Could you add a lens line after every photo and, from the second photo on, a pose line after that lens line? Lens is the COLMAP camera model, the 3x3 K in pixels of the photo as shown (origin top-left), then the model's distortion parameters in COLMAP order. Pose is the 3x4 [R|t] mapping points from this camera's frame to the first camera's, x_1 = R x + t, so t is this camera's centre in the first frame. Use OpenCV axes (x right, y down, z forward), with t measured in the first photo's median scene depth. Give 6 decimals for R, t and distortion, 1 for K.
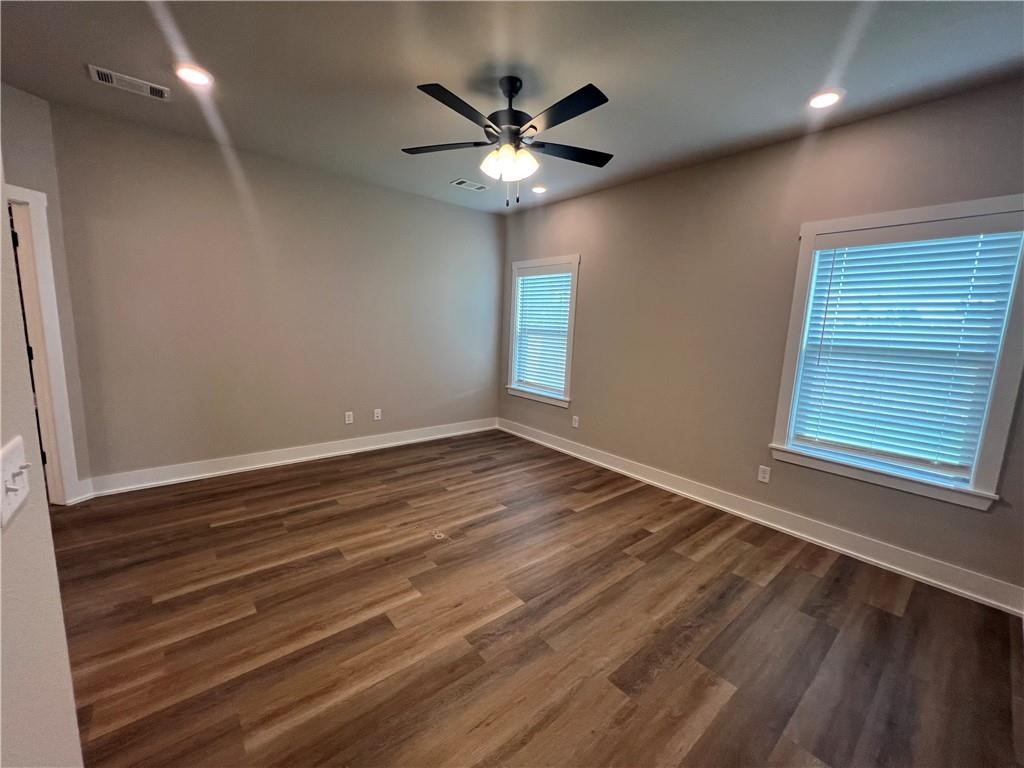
lens RADIAL K [[410.4, 0, 510.4], [0, 410.4, 384.5], [0, 0, 1]] dist [0.000295, 0.000937]
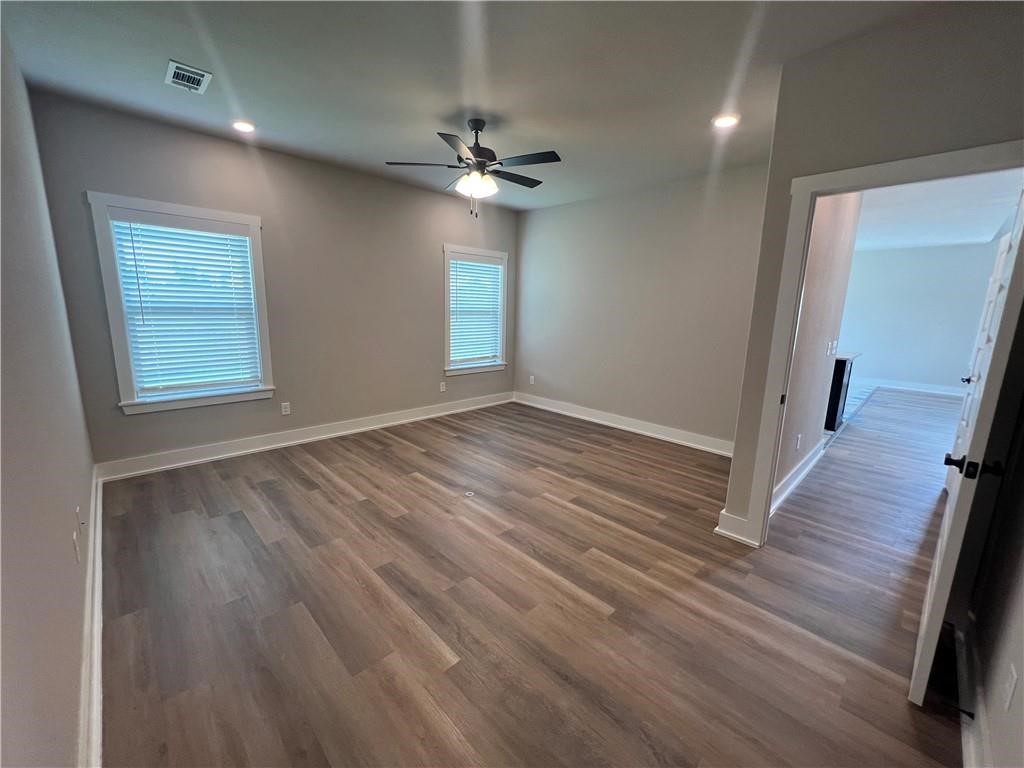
lens RADIAL K [[410.4, 0, 516.7], [0, 410.4, 383.6], [0, 0, 1]] dist [0.000295, 0.000937]
pose [[-0.080942, -0.225264, 0.970930, -1.142264], [0.121615, 0.964615, 0.233938, -0.170392], [-0.989271, 0.137015, -0.050683, 0.819255]]
